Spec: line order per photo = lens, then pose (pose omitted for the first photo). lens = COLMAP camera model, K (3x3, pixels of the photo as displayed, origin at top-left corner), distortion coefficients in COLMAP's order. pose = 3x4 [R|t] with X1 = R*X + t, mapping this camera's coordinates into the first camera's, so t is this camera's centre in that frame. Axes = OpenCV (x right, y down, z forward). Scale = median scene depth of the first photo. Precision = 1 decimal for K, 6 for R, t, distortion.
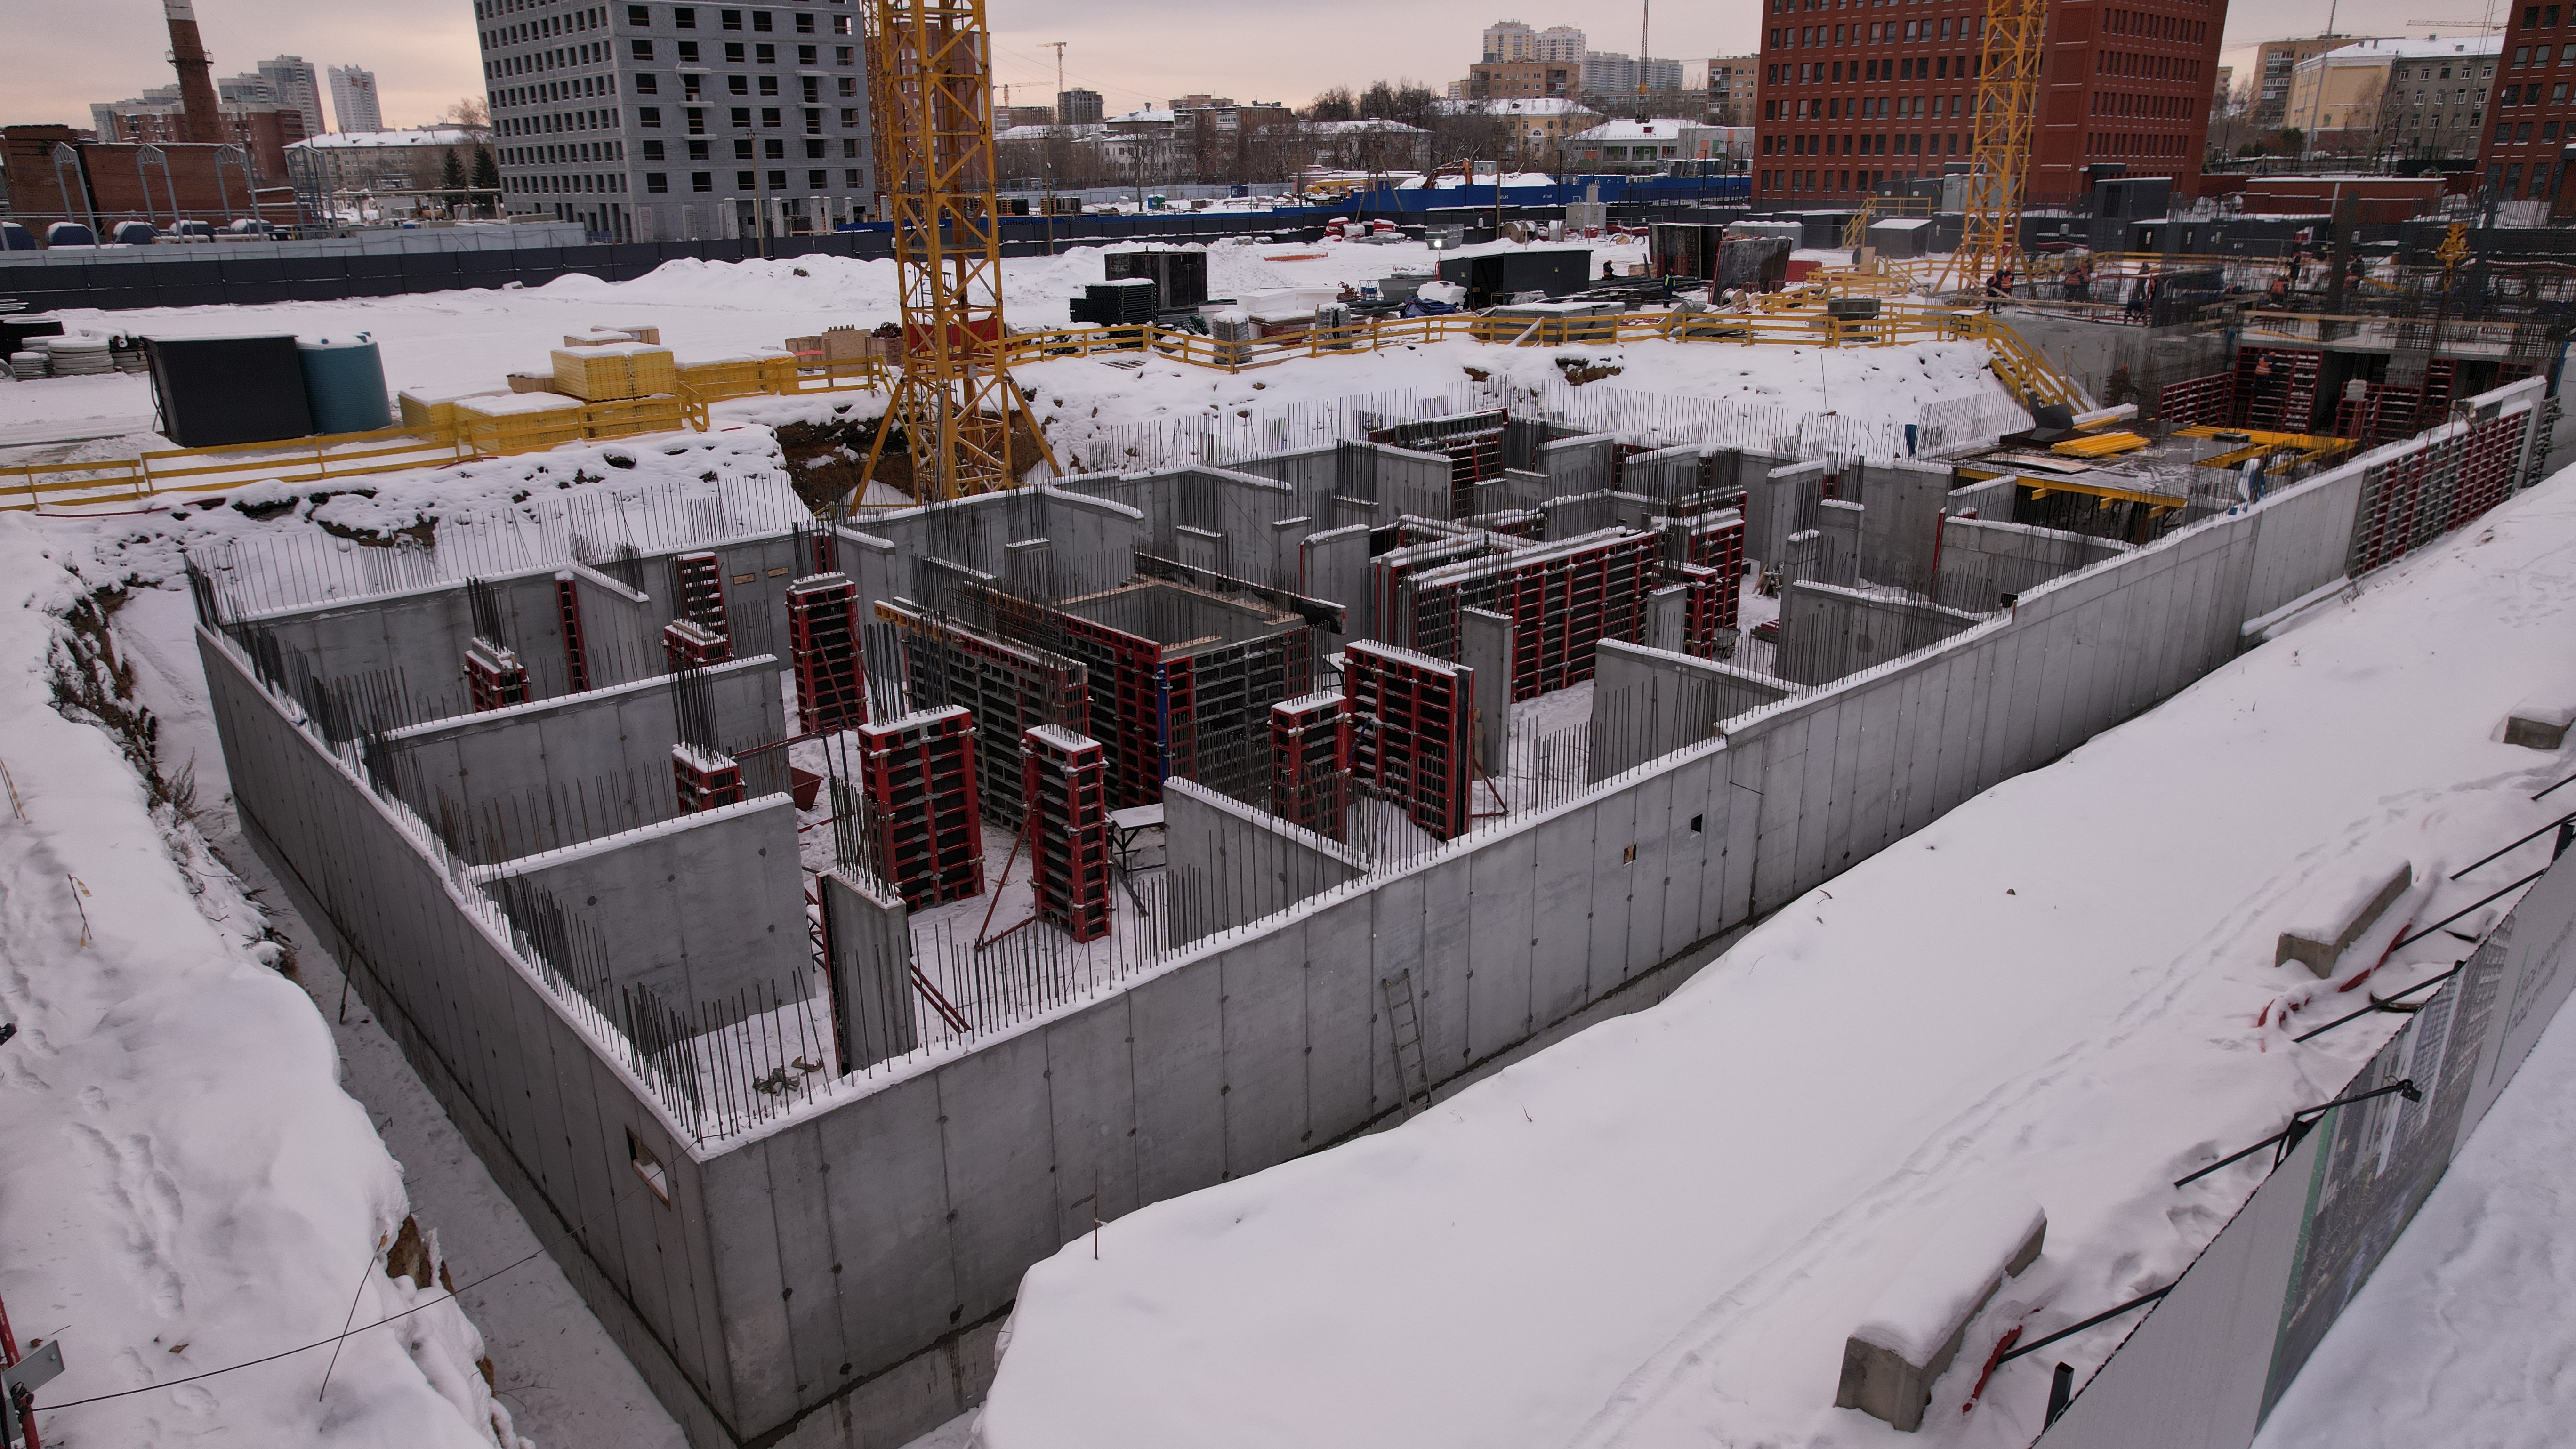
lens RADIAL K [[1645.9, 0, 1267.6], [0, 1645.9, 726.0], [0, 0, 1]] dist [-0.077052, 0.065750]
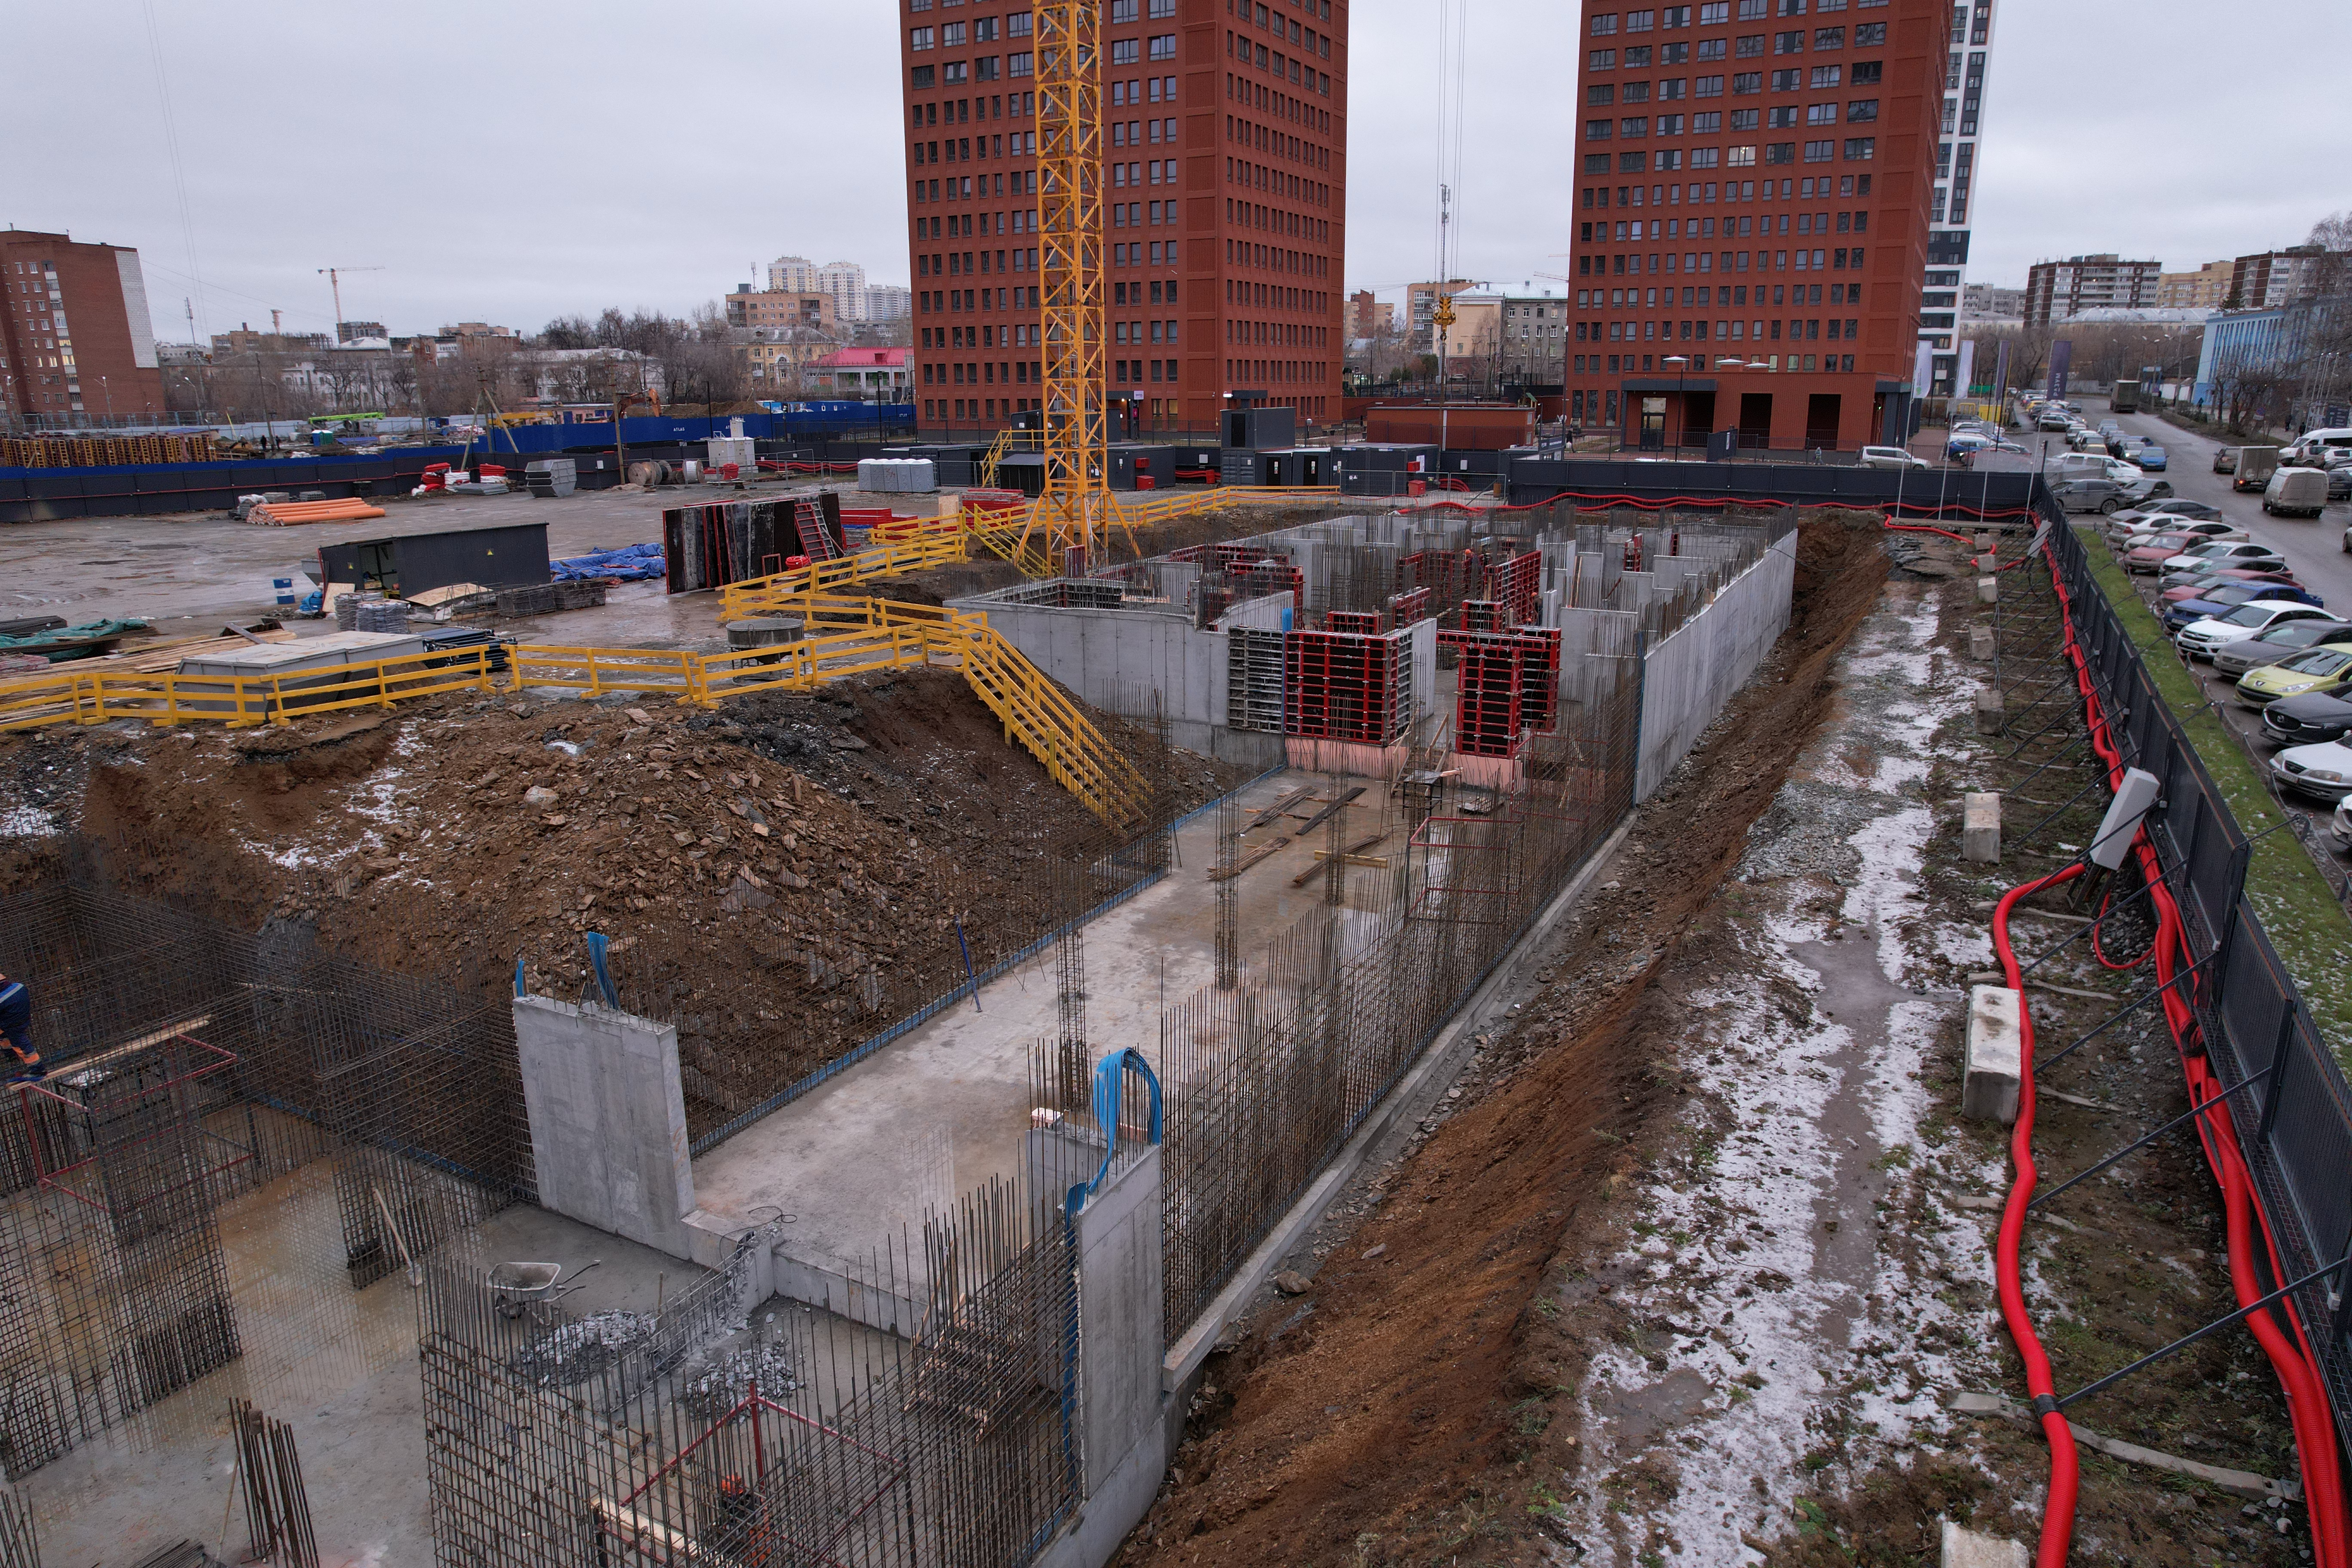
lens RADIAL K [[1507.2, 0, 1189.5], [0, 1507.2, 777.2], [0, 0, 1]] dist [-0.063858, 0.044911]
pose [[0.932749, -0.089703, 0.349188, 0.111185], [0.115962, 0.991730, -0.054993, -0.050735], [-0.341368, 0.091787, 0.935437, 0.130685]]
